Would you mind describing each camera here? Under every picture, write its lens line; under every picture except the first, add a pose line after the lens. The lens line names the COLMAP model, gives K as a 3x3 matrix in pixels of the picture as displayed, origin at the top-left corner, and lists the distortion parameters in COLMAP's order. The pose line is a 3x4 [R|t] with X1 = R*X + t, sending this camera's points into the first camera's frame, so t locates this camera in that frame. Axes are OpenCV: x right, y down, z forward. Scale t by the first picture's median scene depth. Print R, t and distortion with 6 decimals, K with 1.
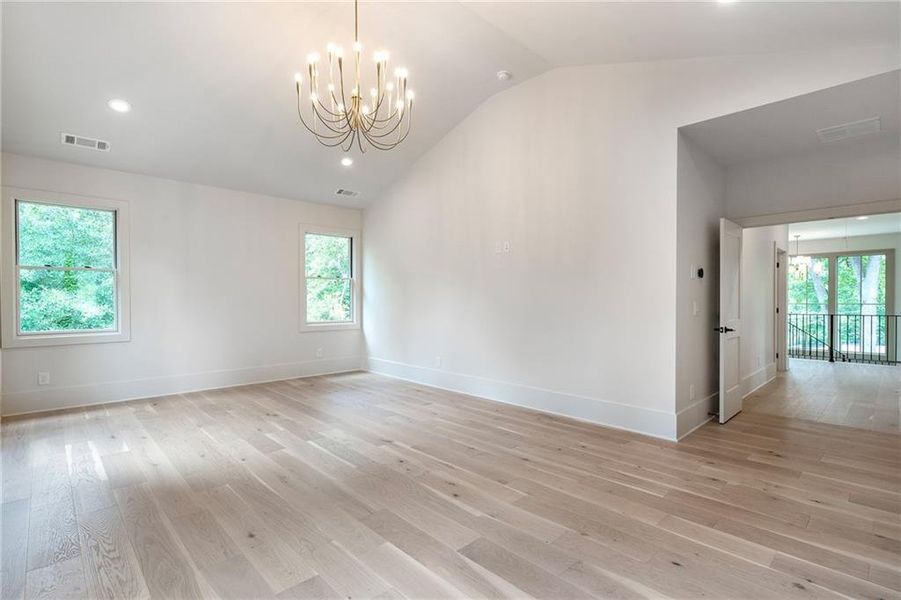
lens RADIAL K [[431.6, 0, 430.8], [0, 431.6, 309.9], [0, 0, 1]] dist [-0.002825, -0.000282]
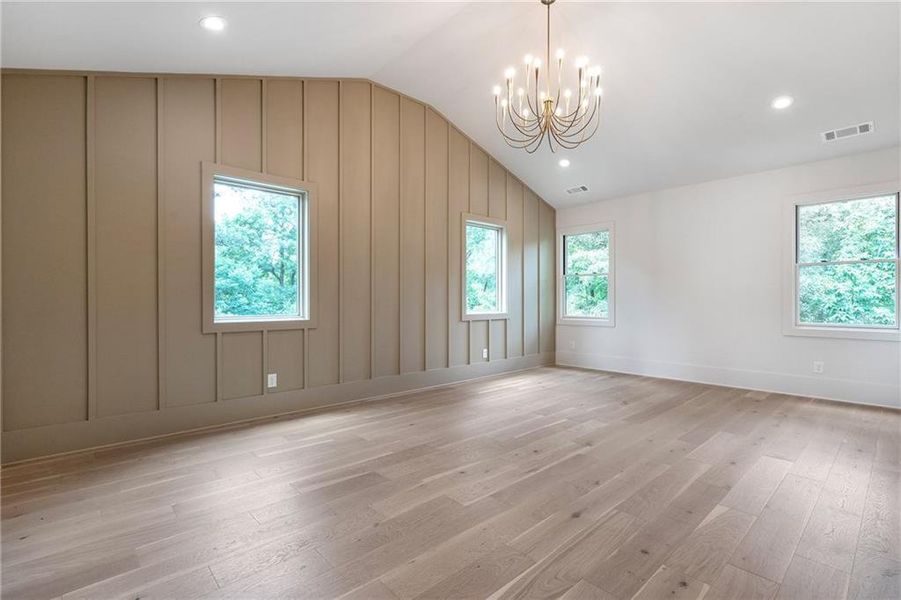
lens RADIAL K [[405.5, 0, 450.5], [0, 405.5, 300.0], [0, 0, 1]] dist [0.001387, 0.000229]
pose [[0.007848, 0.004636, -0.999958, 0.812752], [-0.012930, 0.999906, 0.004534, -0.010125], [0.999886, 0.012894, 0.007907, 0.715280]]
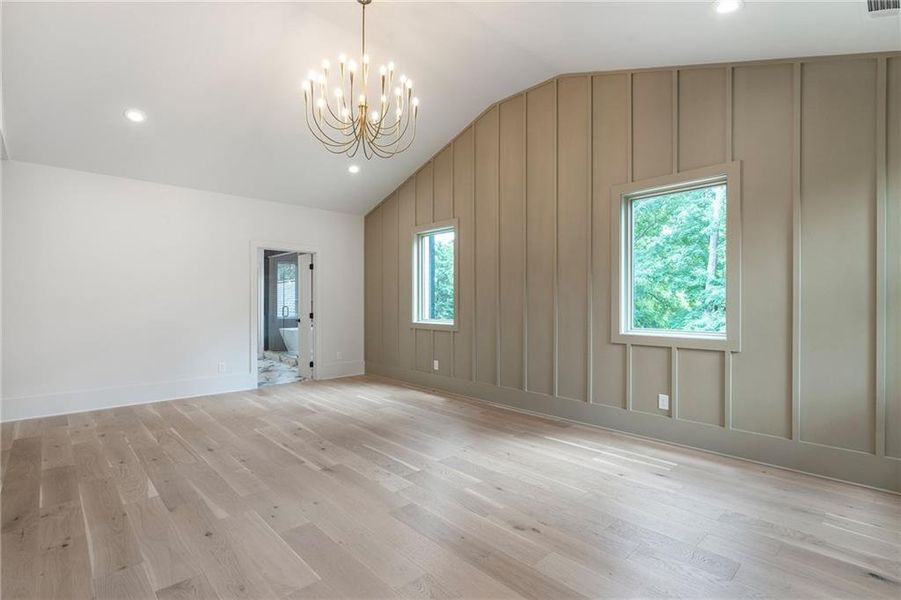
lens RADIAL K [[414.4, 0, 450.2], [0, 414.4, 303.9], [0, 0, 1]] dist [-0.000499, 0.000283]
pose [[-0.998869, 0.001476, -0.047517, -0.322686], [0.000746, 0.999882, 0.015369, -0.047496], [0.047534, 0.015316, -0.998752, 1.923549]]
